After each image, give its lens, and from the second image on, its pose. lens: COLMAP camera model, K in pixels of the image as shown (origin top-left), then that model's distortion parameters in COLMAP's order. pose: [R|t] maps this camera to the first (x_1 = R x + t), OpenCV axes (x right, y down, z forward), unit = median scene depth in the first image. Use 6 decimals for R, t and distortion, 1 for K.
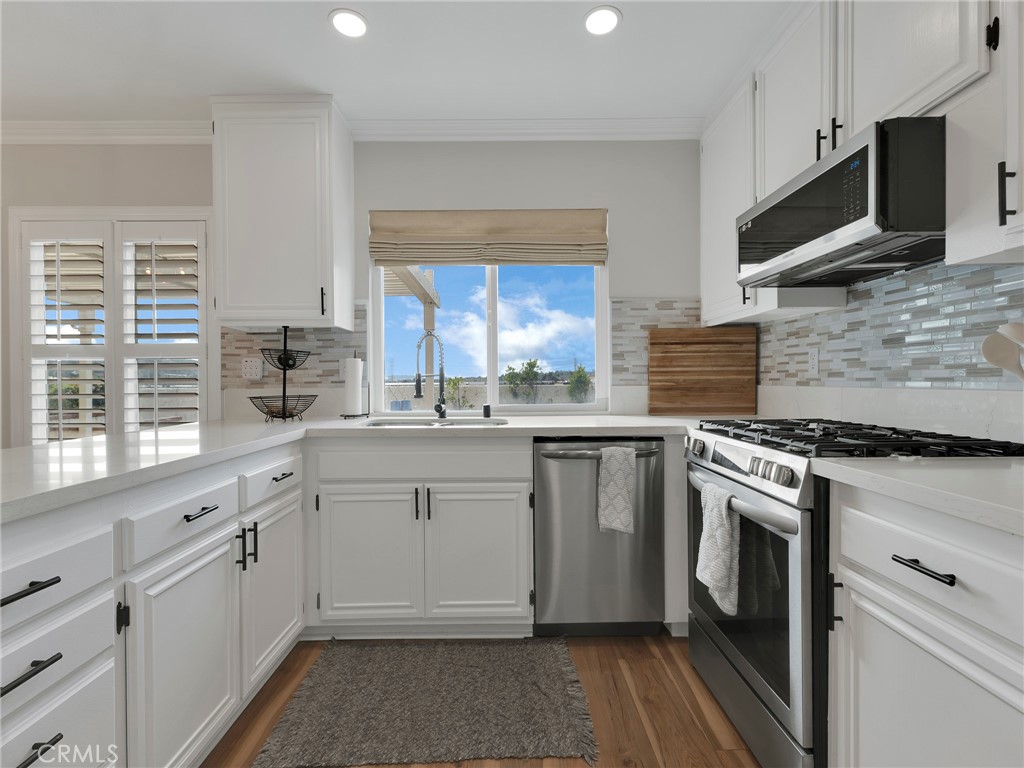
lens RADIAL K [[454.2, 0, 513.5], [0, 454.2, 383.2], [0, 0, 1]] dist [0.002374, -0.000112]
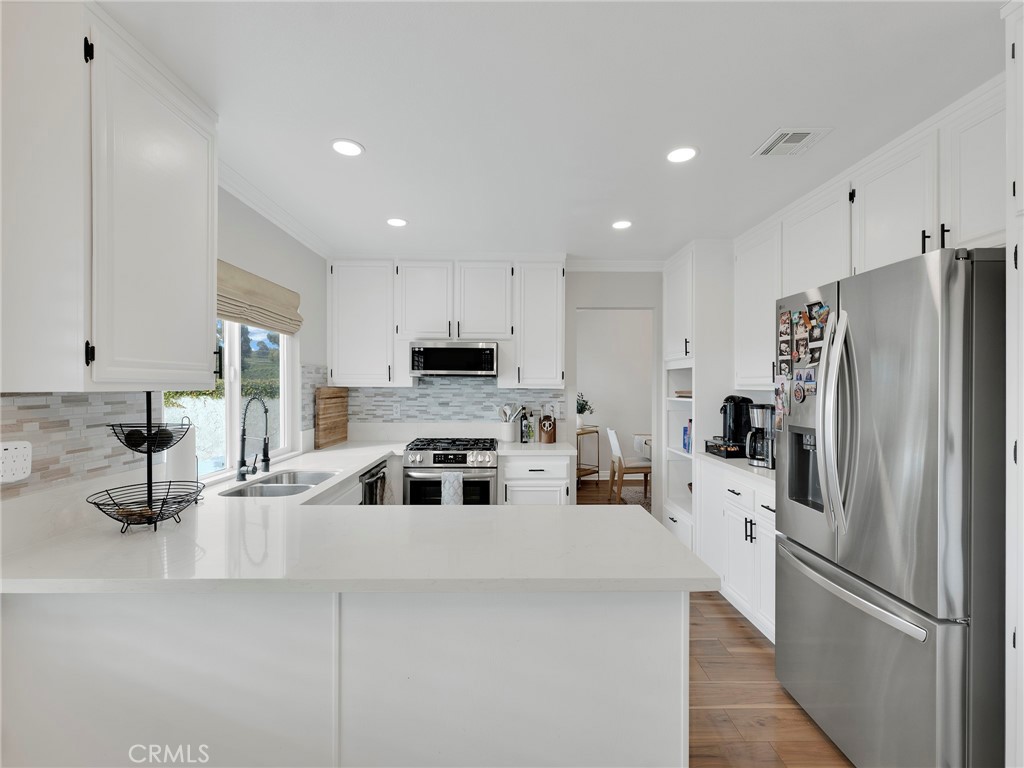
lens RADIAL K [[454.2, 0, 502.1], [0, 454.2, 390.8], [0, 0, 1]] dist [0.002374, -0.000112]
pose [[0.013473, -0.004272, 0.999900, -1.099587], [0.005465, 0.999976, 0.004199, -0.114202], [-0.999894, 0.005408, 0.013496, 0.418863]]
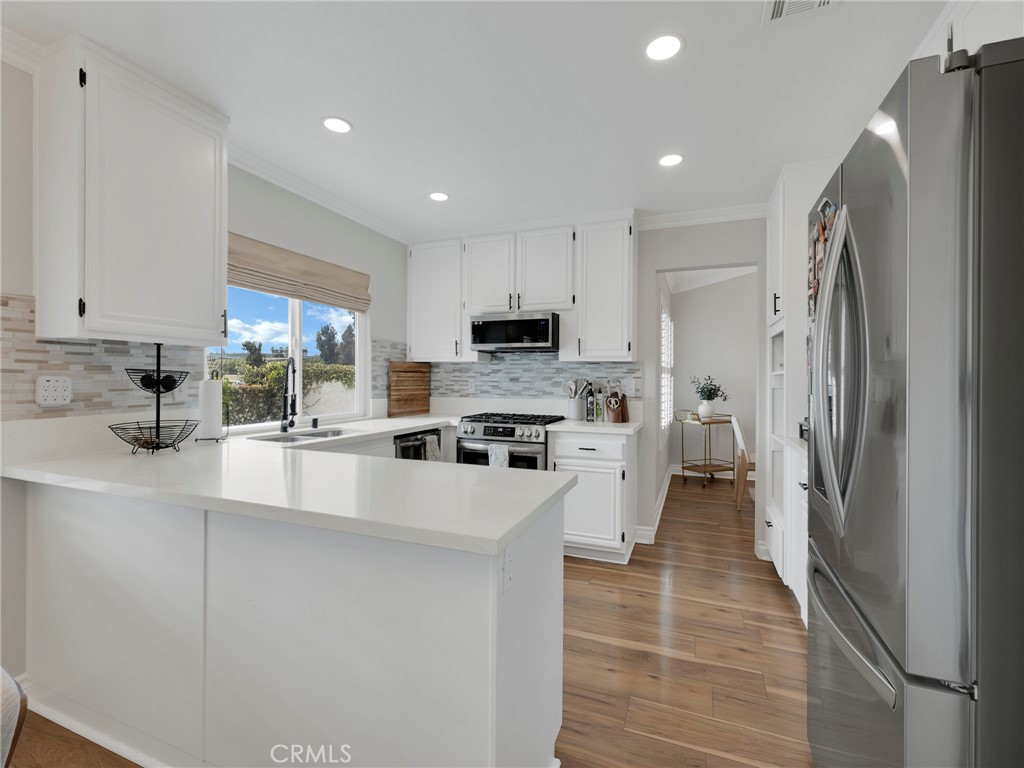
lens RADIAL K [[454.2, 0, 505.7], [0, 454.2, 383.1], [0, 0, 1]] dist [0.002374, -0.000112]
pose [[0.390513, 0.002647, 0.920594, -0.966348], [-0.003030, 0.999994, -0.001590, -0.045314], [-0.920592, -0.002168, 0.390519, 0.045188]]
